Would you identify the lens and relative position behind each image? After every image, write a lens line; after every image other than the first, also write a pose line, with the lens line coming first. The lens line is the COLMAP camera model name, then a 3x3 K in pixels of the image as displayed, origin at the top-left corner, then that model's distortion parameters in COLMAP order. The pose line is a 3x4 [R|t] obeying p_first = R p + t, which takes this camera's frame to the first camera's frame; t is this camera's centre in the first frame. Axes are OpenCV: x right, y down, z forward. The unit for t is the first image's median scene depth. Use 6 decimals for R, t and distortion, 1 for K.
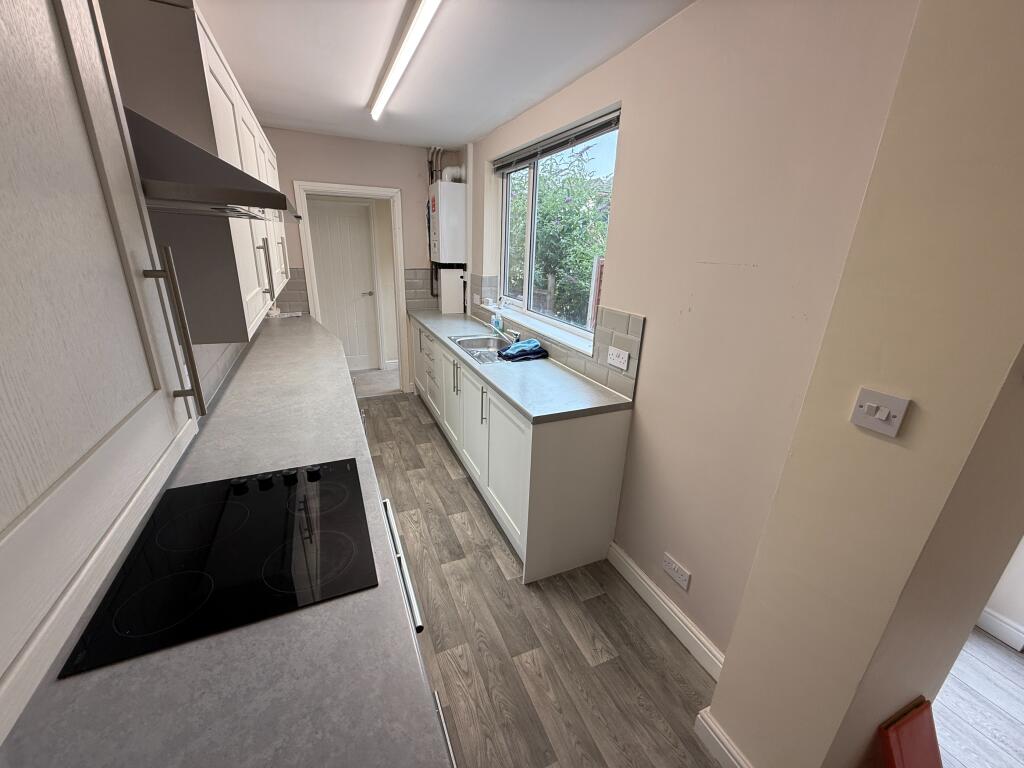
lens RADIAL K [[407.3, 0, 511.1], [0, 407.3, 384.3], [0, 0, 1]] dist [0.000719, -0.000419]
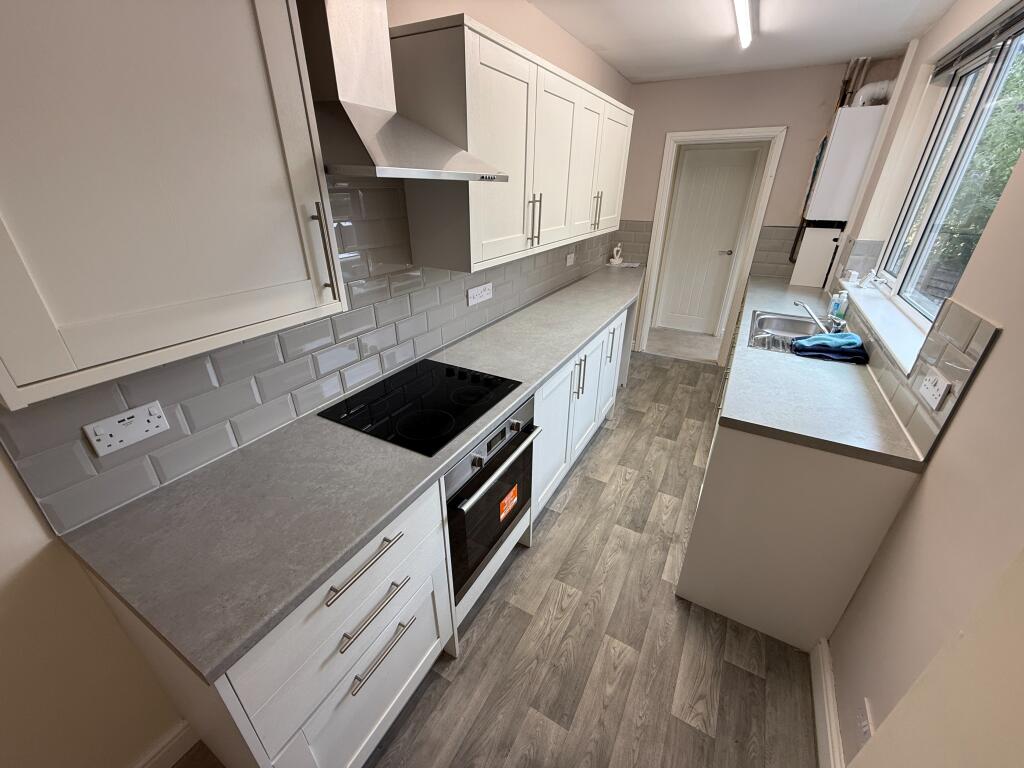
lens RADIAL K [[407.3, 0, 508.9], [0, 407.3, 384.8], [0, 0, 1]] dist [0.000719, -0.000419]
pose [[0.593357, 0.324299, -0.736721, 0.294438], [-0.248471, 0.944346, 0.215575, -0.037982], [0.765630, 0.055141, 0.640914, 0.117517]]
